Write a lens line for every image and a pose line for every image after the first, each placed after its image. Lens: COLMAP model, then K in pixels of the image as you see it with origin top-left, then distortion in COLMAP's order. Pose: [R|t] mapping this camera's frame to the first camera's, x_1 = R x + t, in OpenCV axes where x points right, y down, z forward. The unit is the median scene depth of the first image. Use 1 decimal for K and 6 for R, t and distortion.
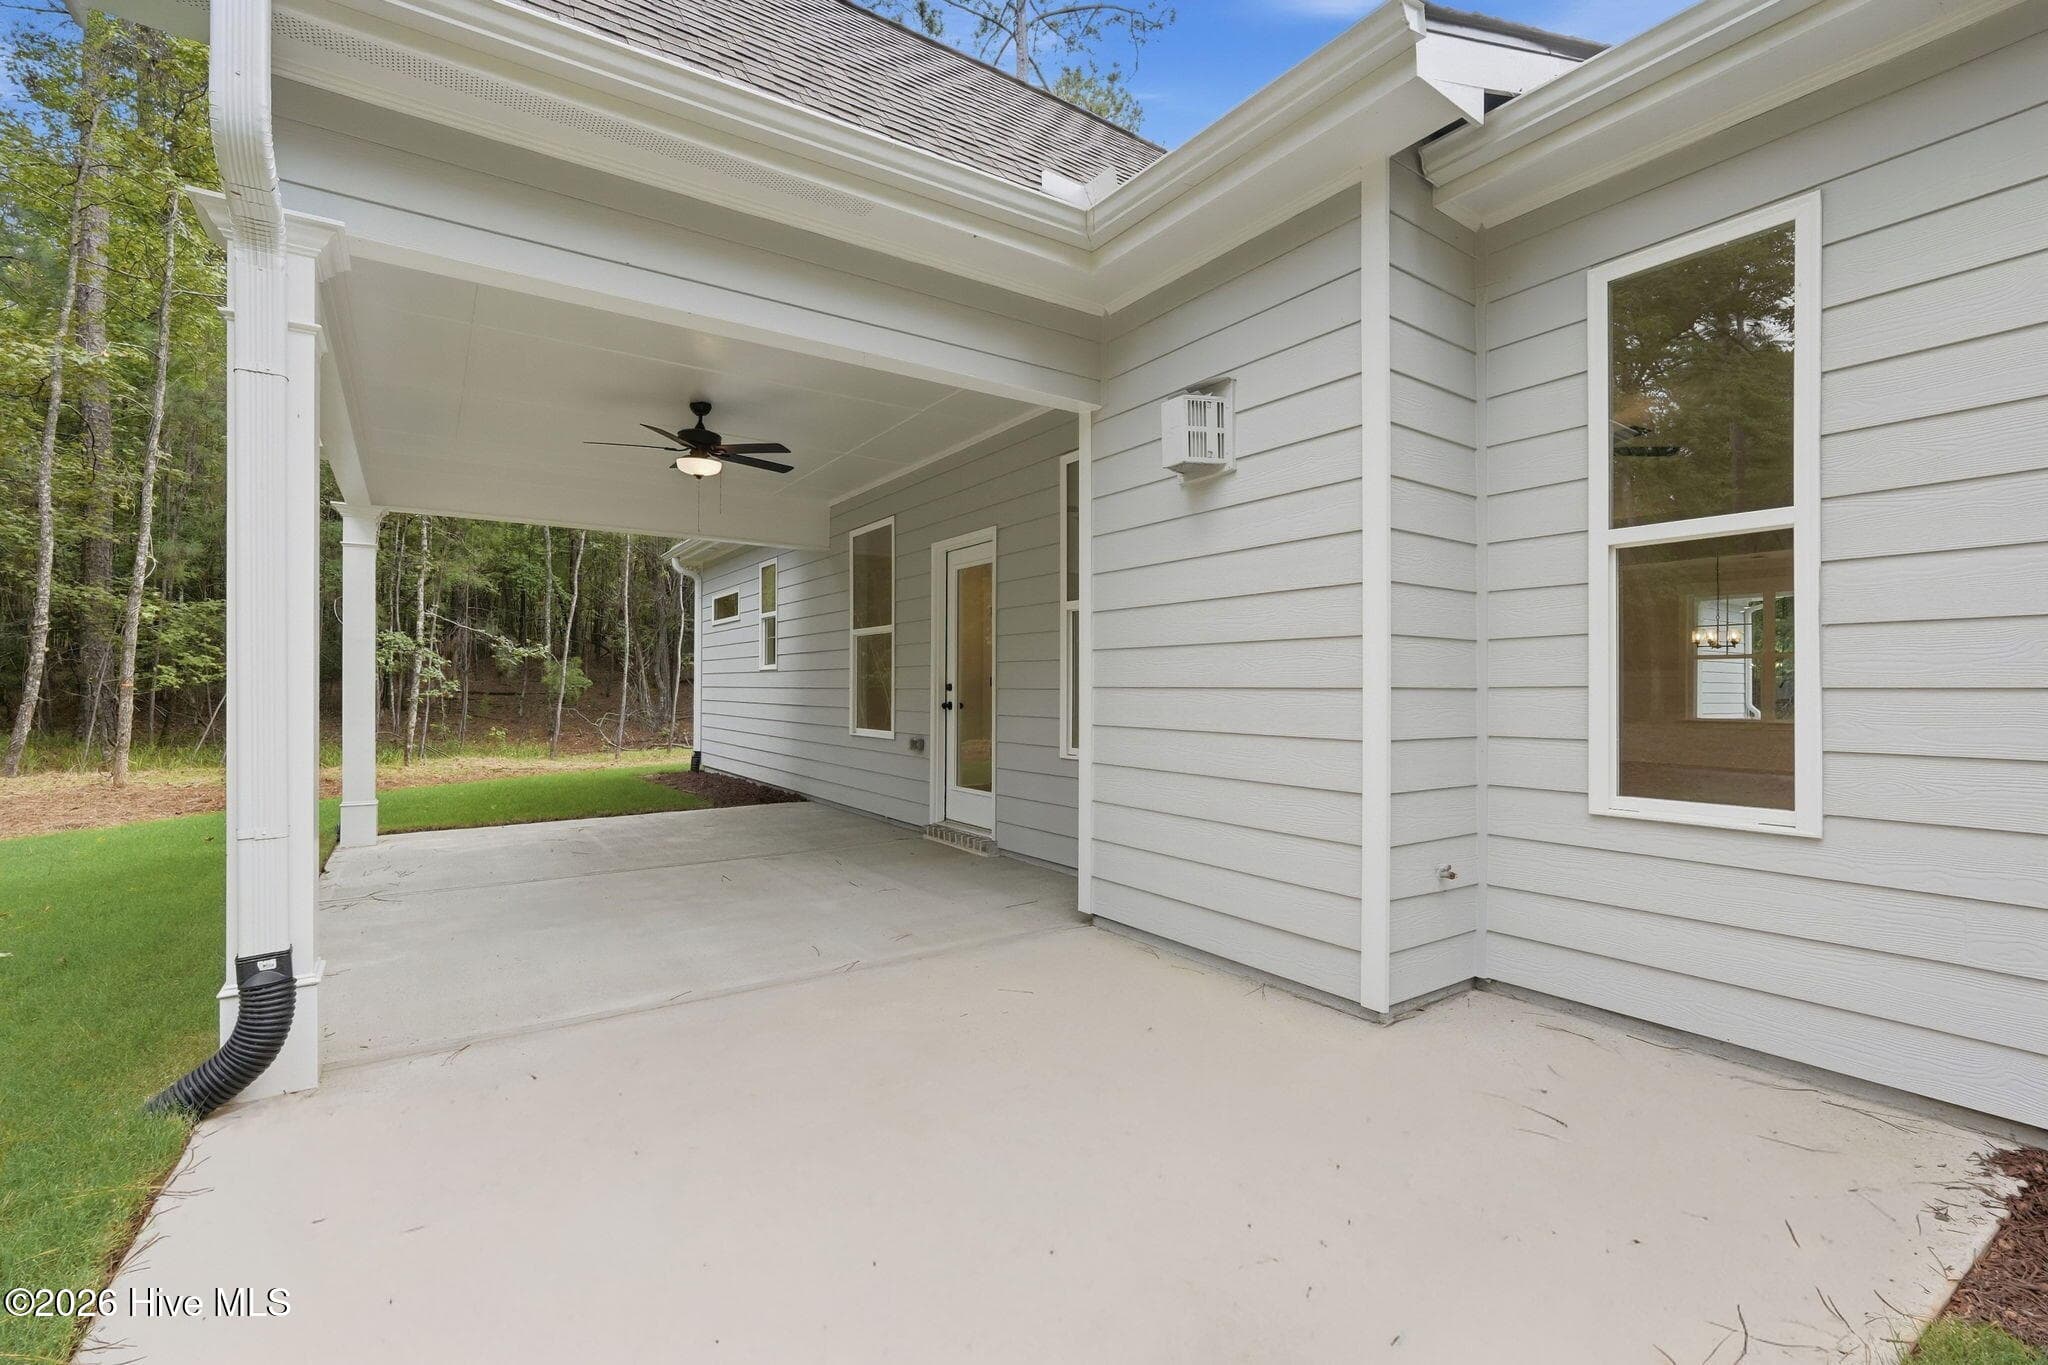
lens RADIAL K [[898.9, 0, 1026.7], [0, 898.9, 689.8], [0, 0, 1]] dist [-0.001254, 0.000076]
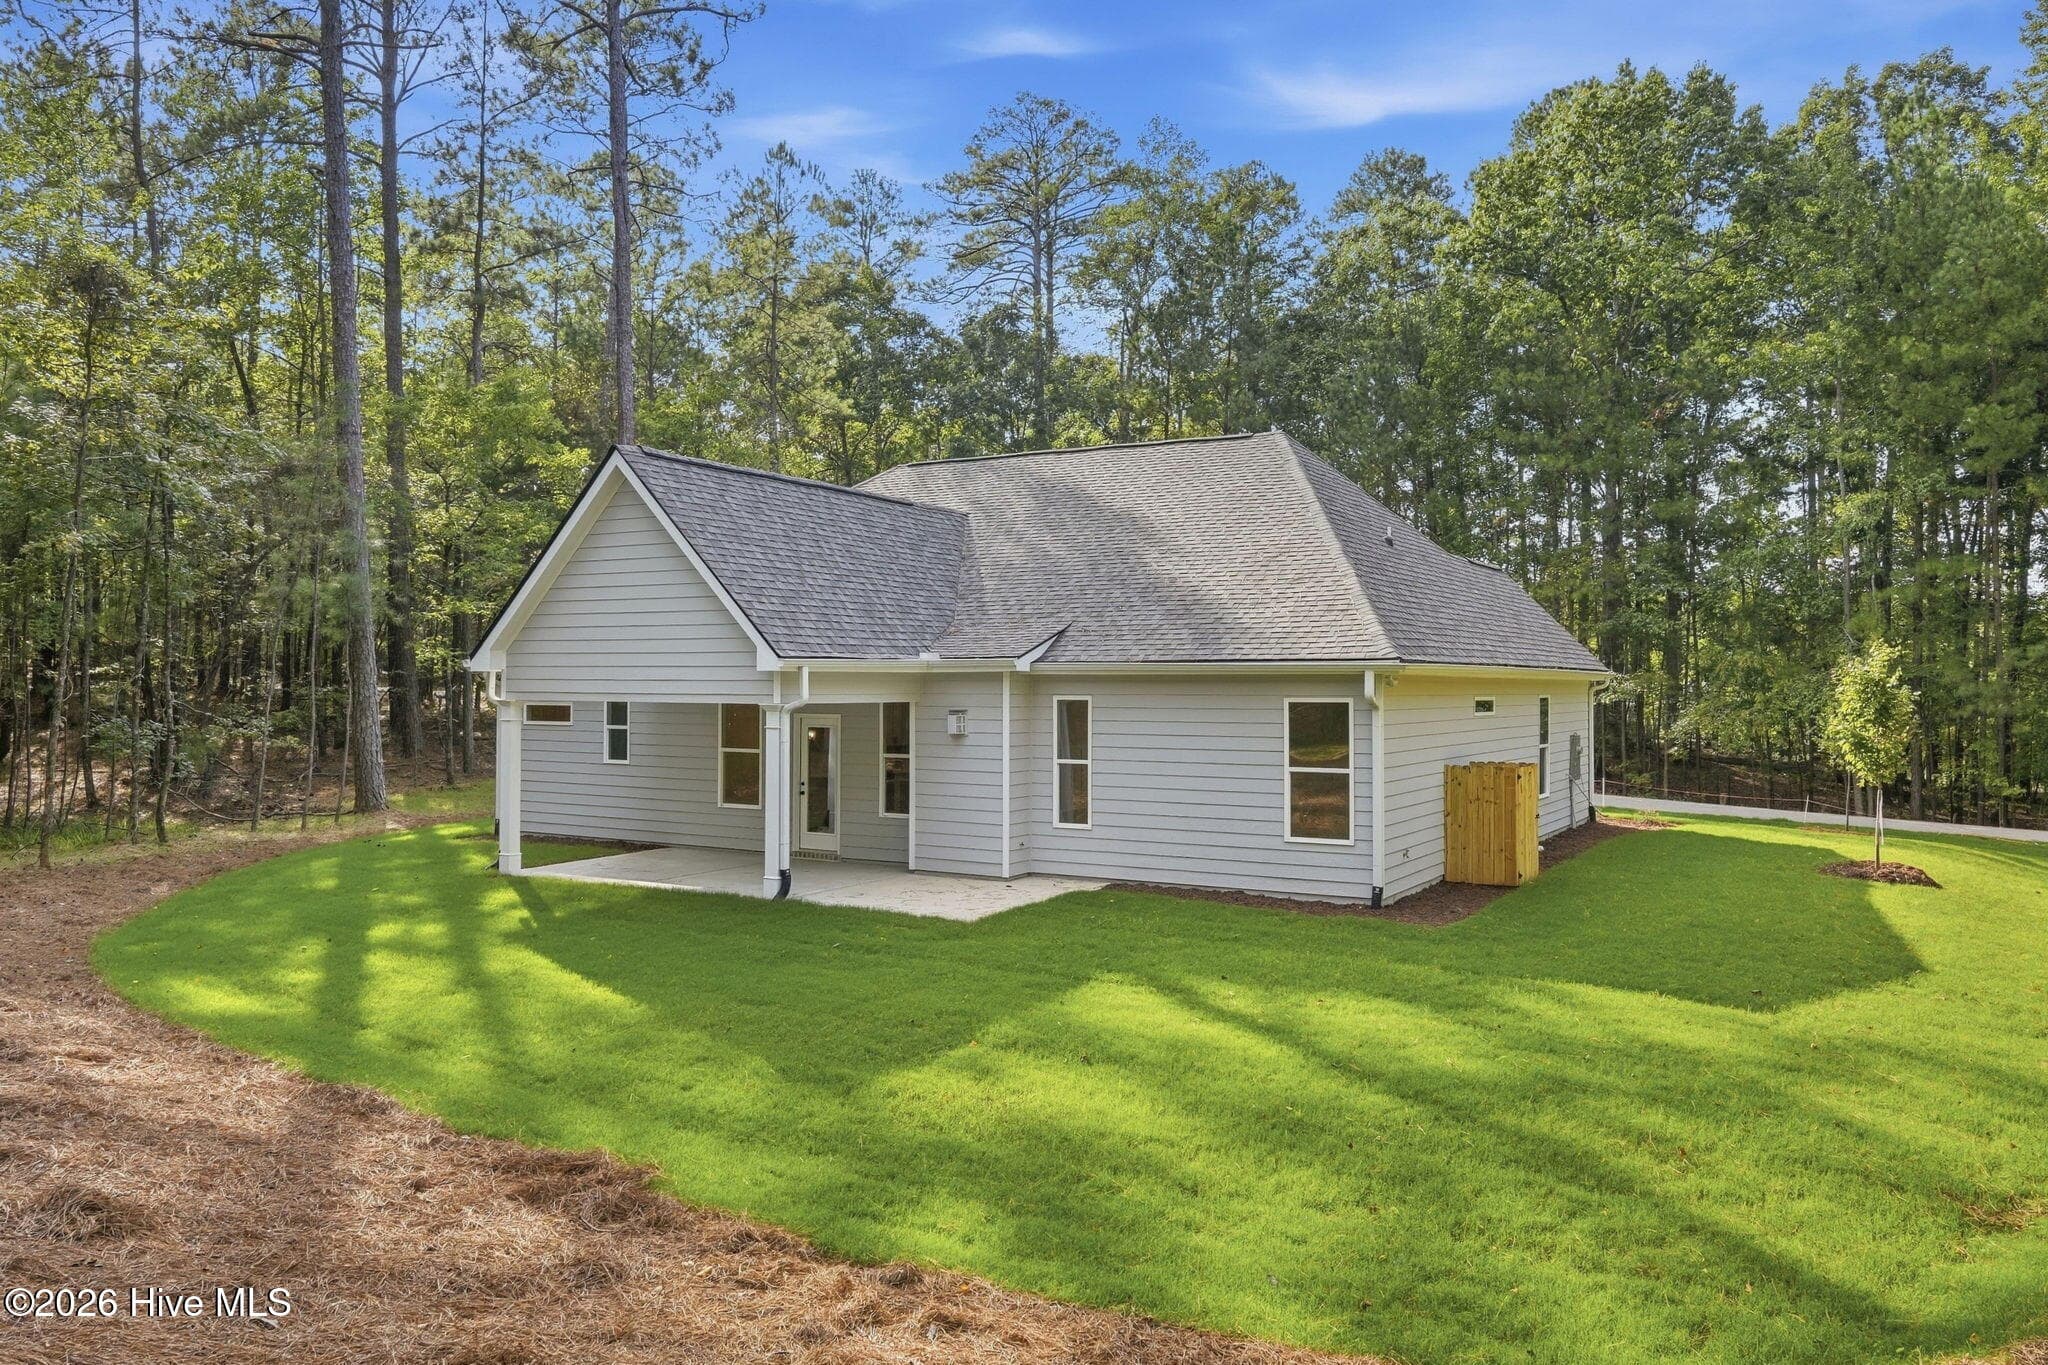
lens RADIAL K [[1431.2, 0, 1016.1], [0, 1431.2, 692.3], [0, 0, 1]] dist [-0.000438, 0.000138]
pose [[0.907824, 0.001156, 0.419349, -1.986250], [-0.002515, 0.999993, 0.002686, -0.434016], [-0.419343, -0.003493, 0.907821, -4.252198]]
